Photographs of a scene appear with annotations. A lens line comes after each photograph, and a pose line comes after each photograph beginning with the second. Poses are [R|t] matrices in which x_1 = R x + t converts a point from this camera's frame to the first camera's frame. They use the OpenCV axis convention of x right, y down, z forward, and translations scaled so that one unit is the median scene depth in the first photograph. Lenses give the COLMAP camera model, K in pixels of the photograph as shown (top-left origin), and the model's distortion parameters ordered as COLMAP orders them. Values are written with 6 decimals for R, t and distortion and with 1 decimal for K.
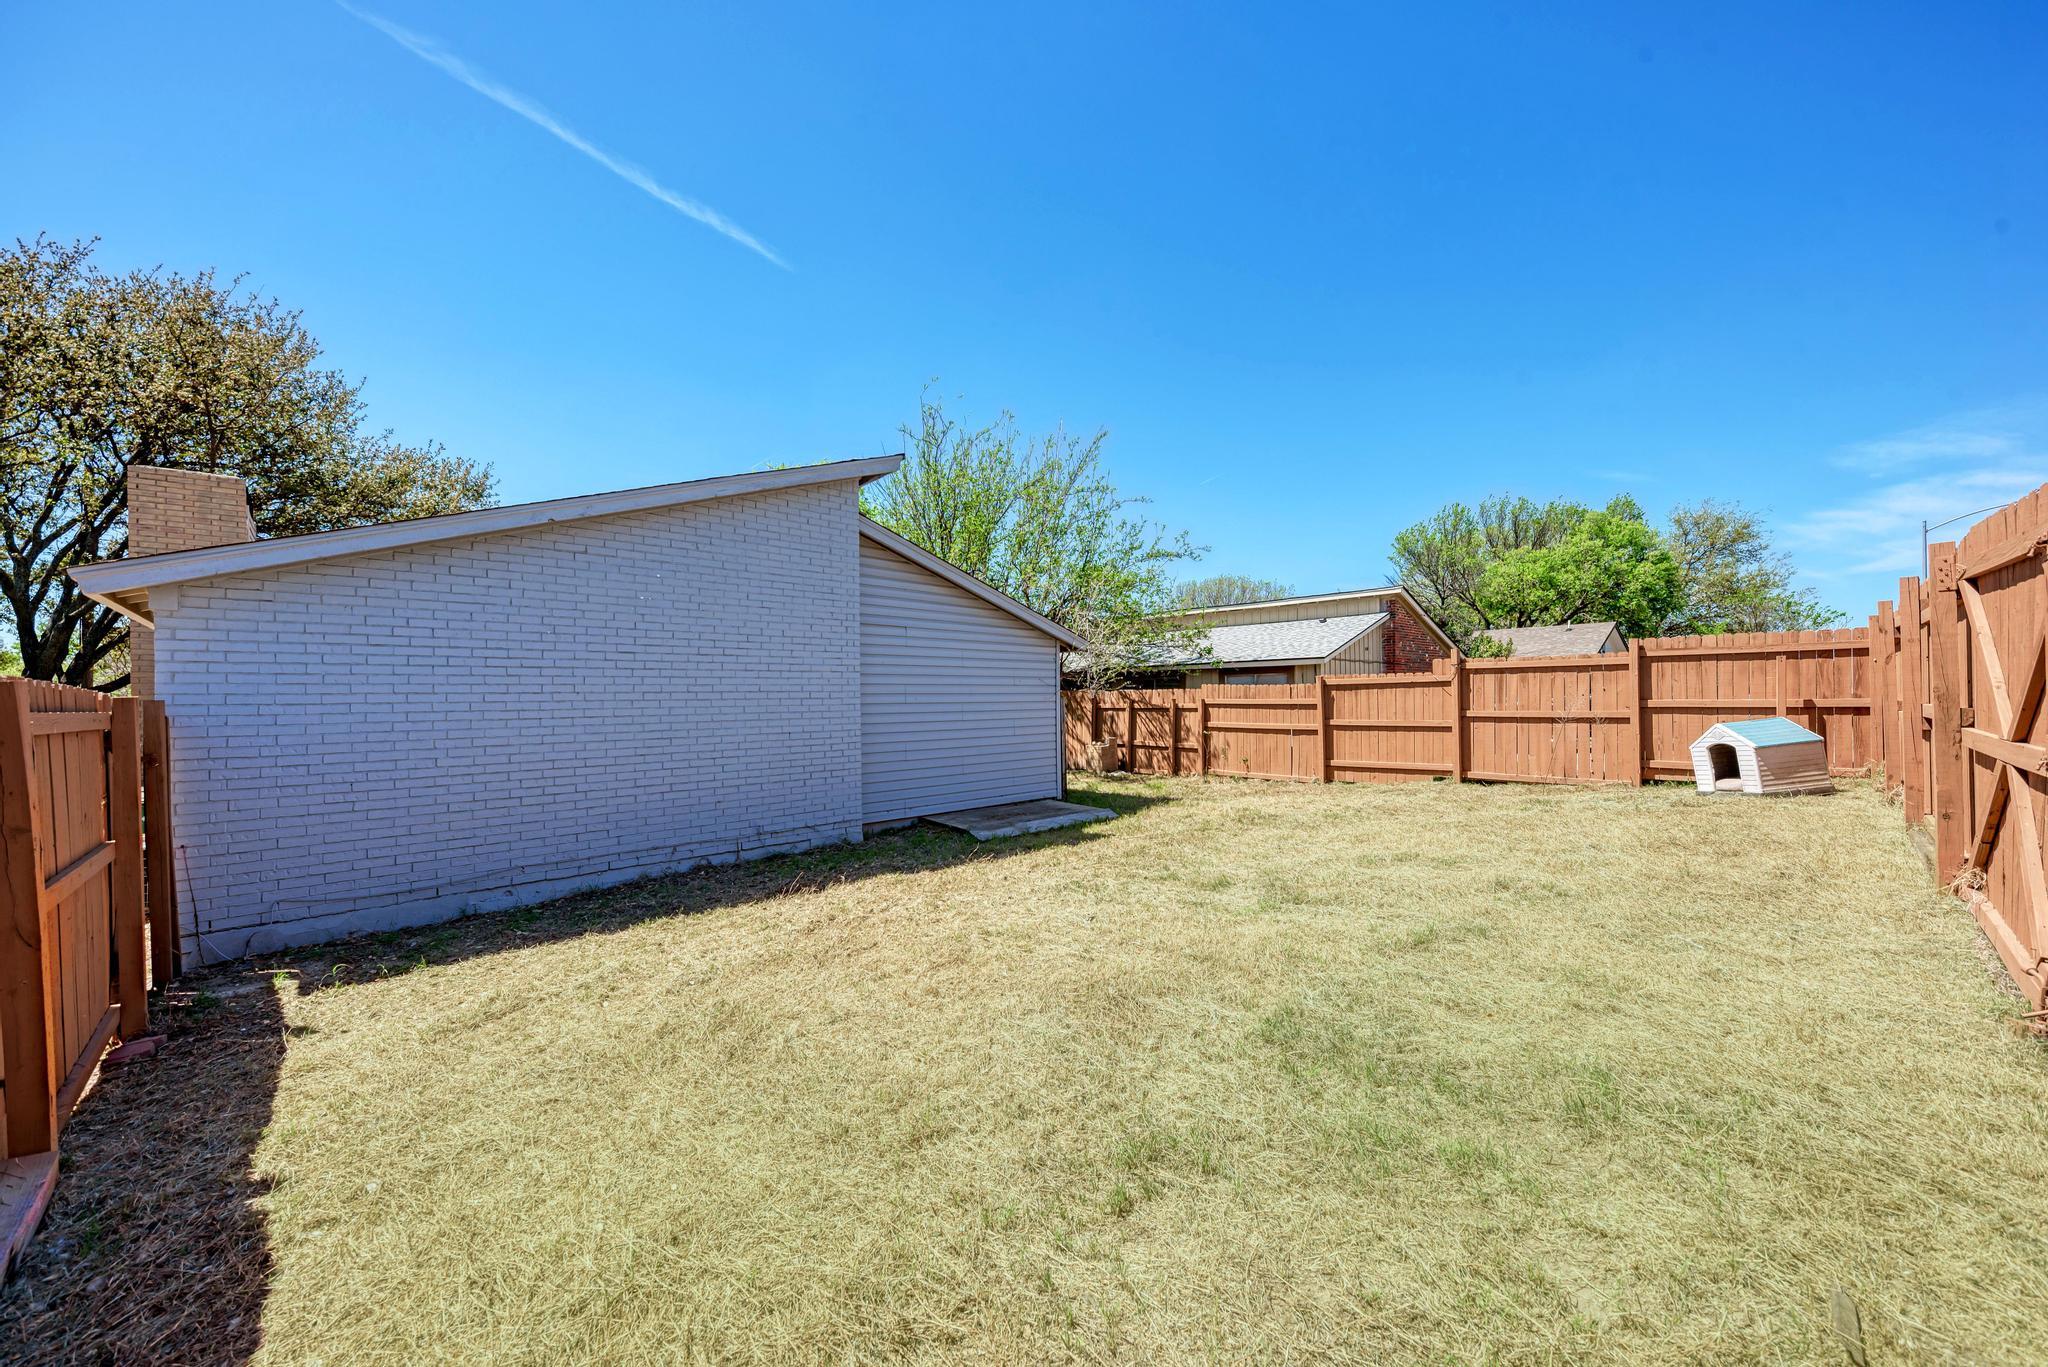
lens RADIAL K [[743.7, 0, 1024.0], [0, 743.7, 683.5], [0, 0, 1]] dist [0.000890, -0.000055]
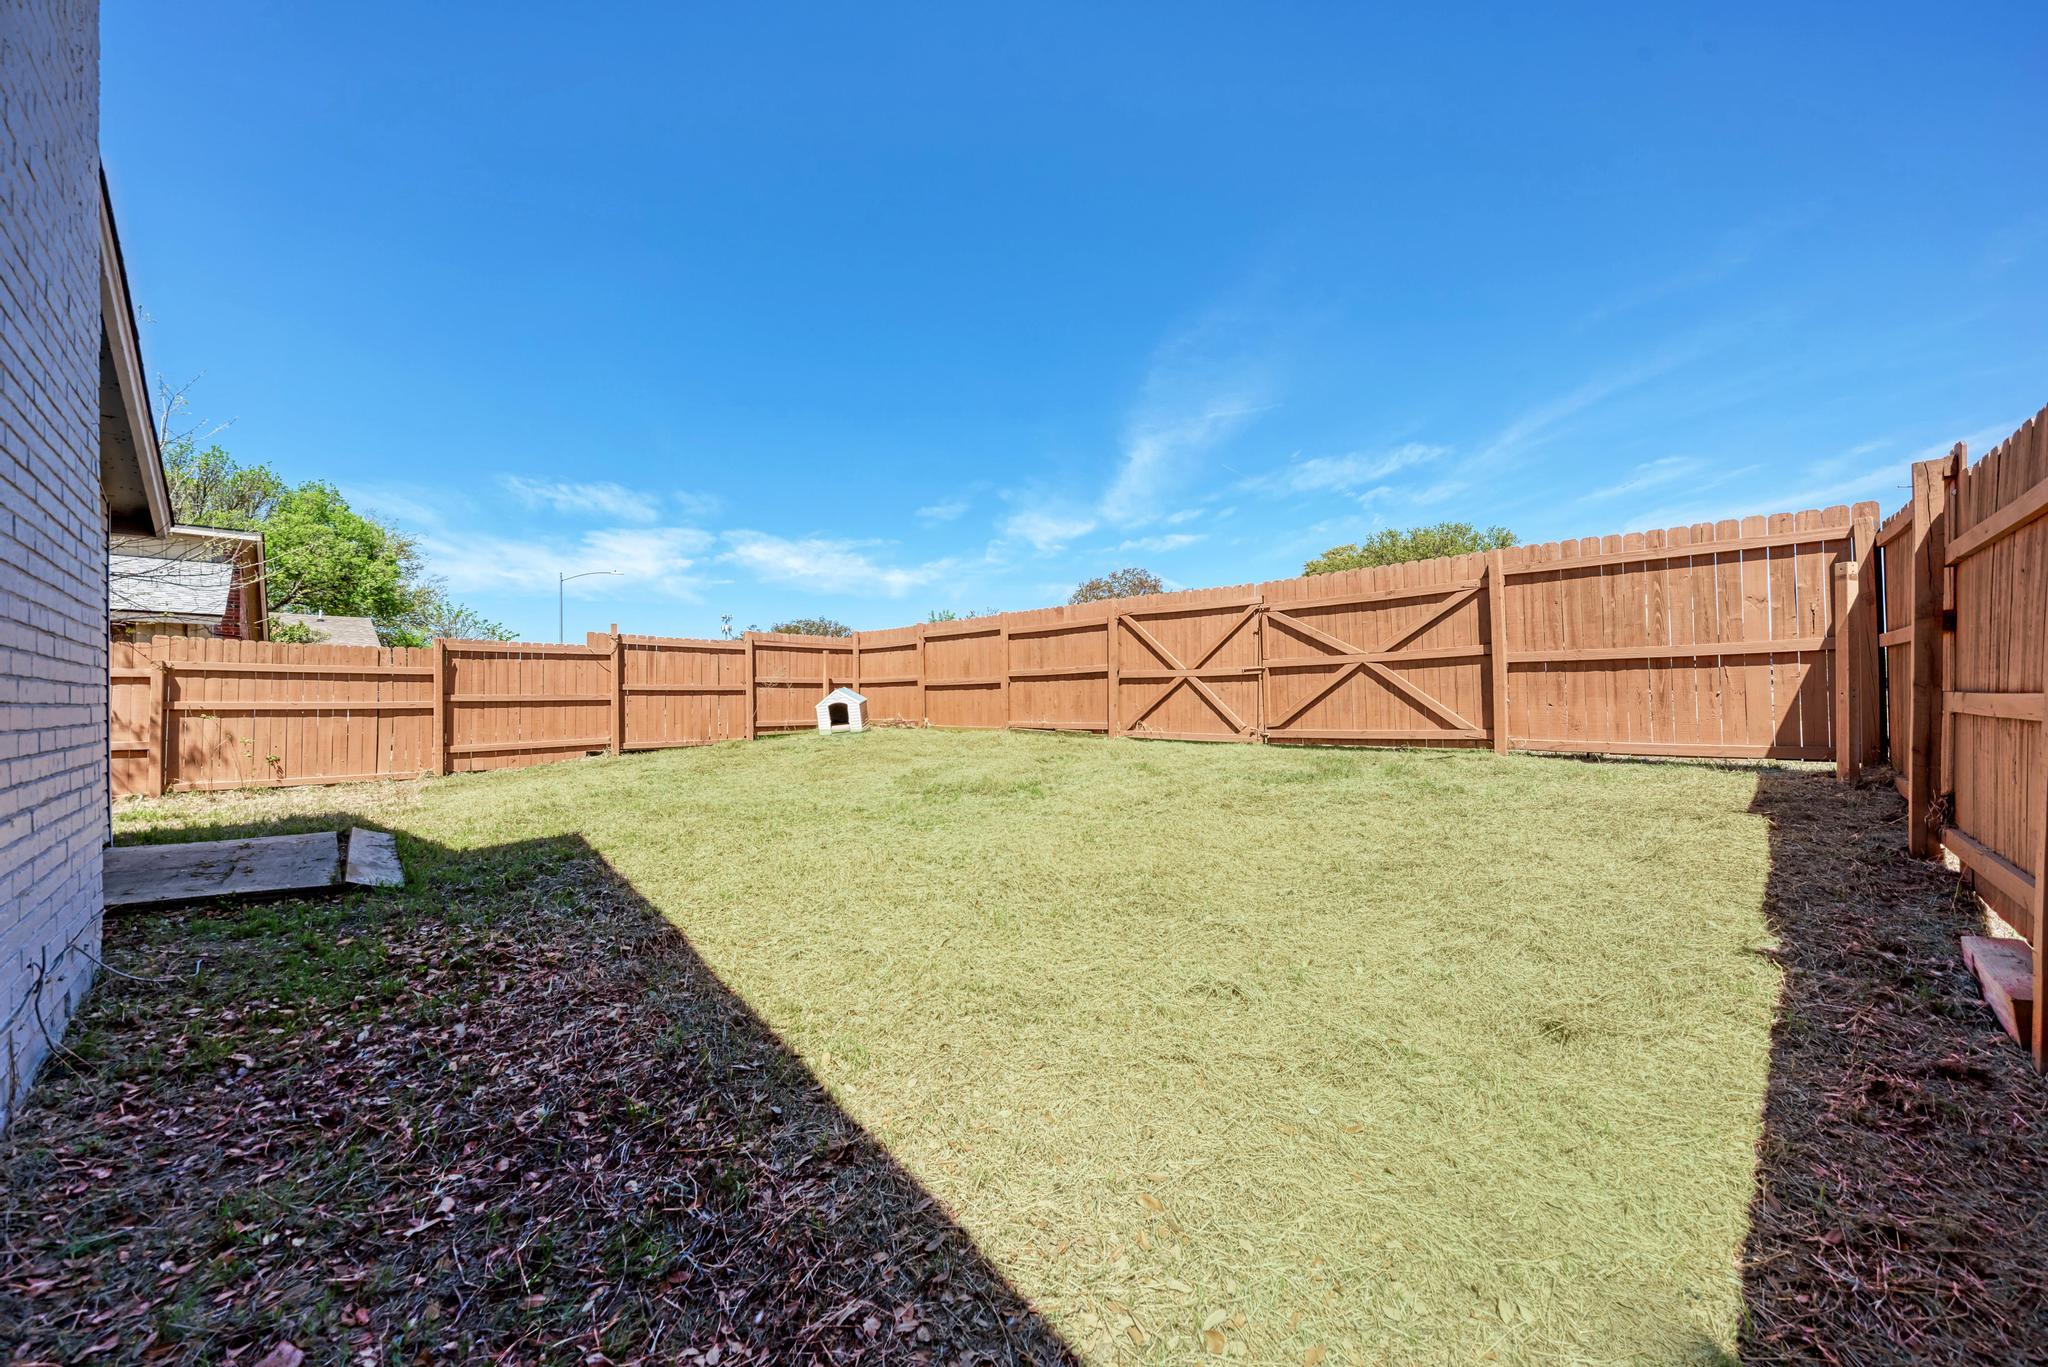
lens RADIAL K [[743.7, 0, 1024.0], [0, 743.7, 683.5], [0, 0, 1]] dist [0.000890, -0.000055]
pose [[-0.046420, 0.034889, 0.998313, -0.409794], [-0.012799, 0.999287, -0.035519, 0.056848], [-0.998840, -0.014426, -0.045941, 0.425895]]
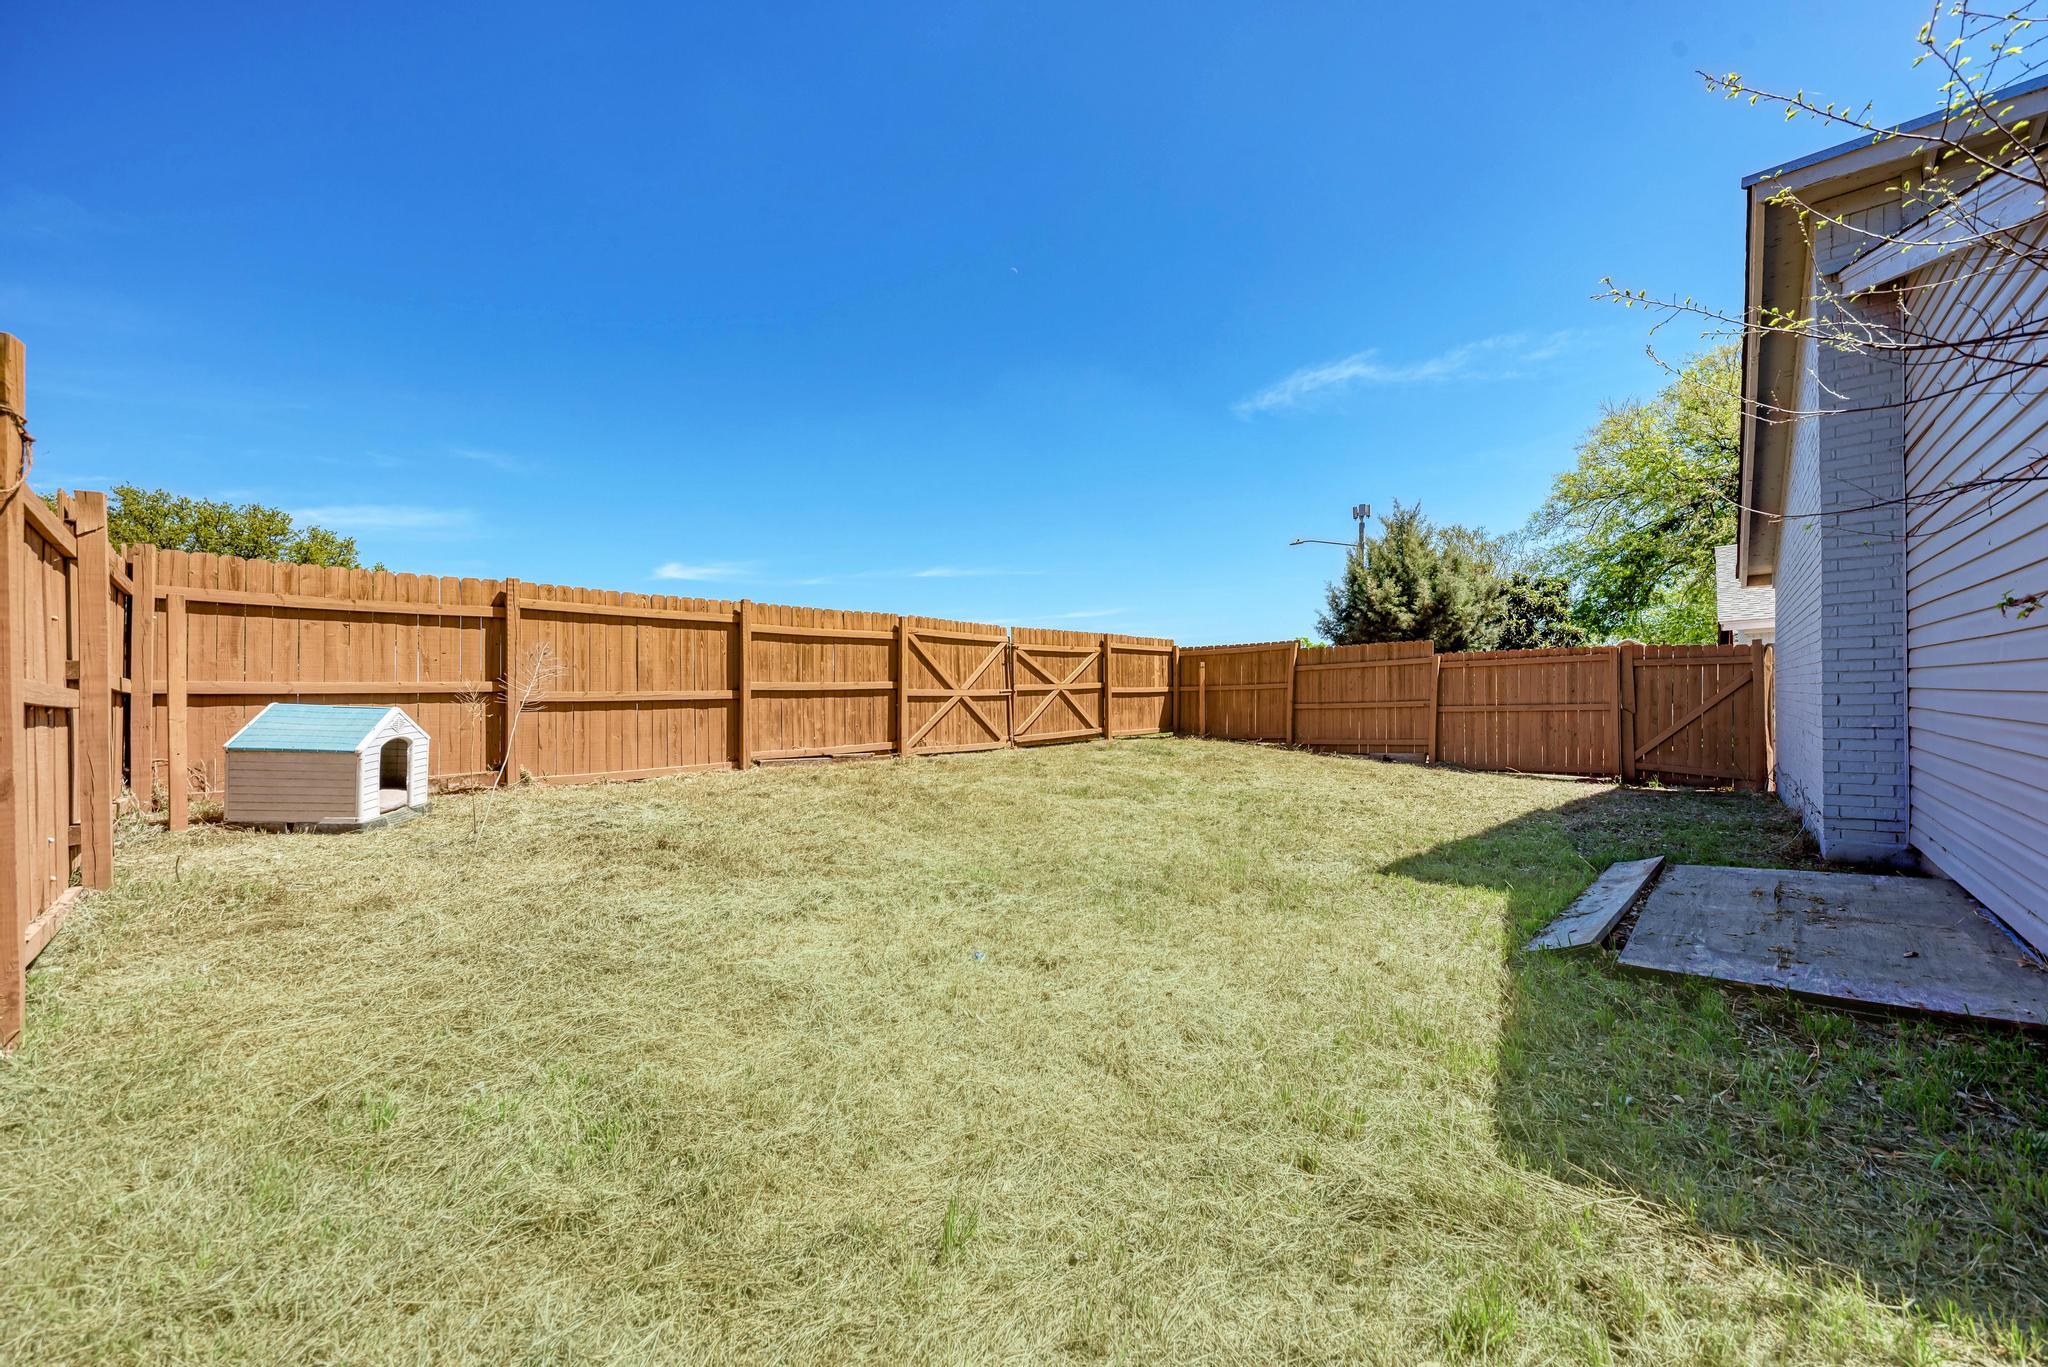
lens RADIAL K [[743.7, 0, 1024.0], [0, 743.7, 683.5], [0, 0, 1]] dist [0.000890, -0.000055]
pose [[-0.995802, 0.045405, -0.079472, 0.280254], [0.050038, 0.997101, -0.057317, 0.059101], [0.076639, -0.061053, -0.995188, 1.049814]]
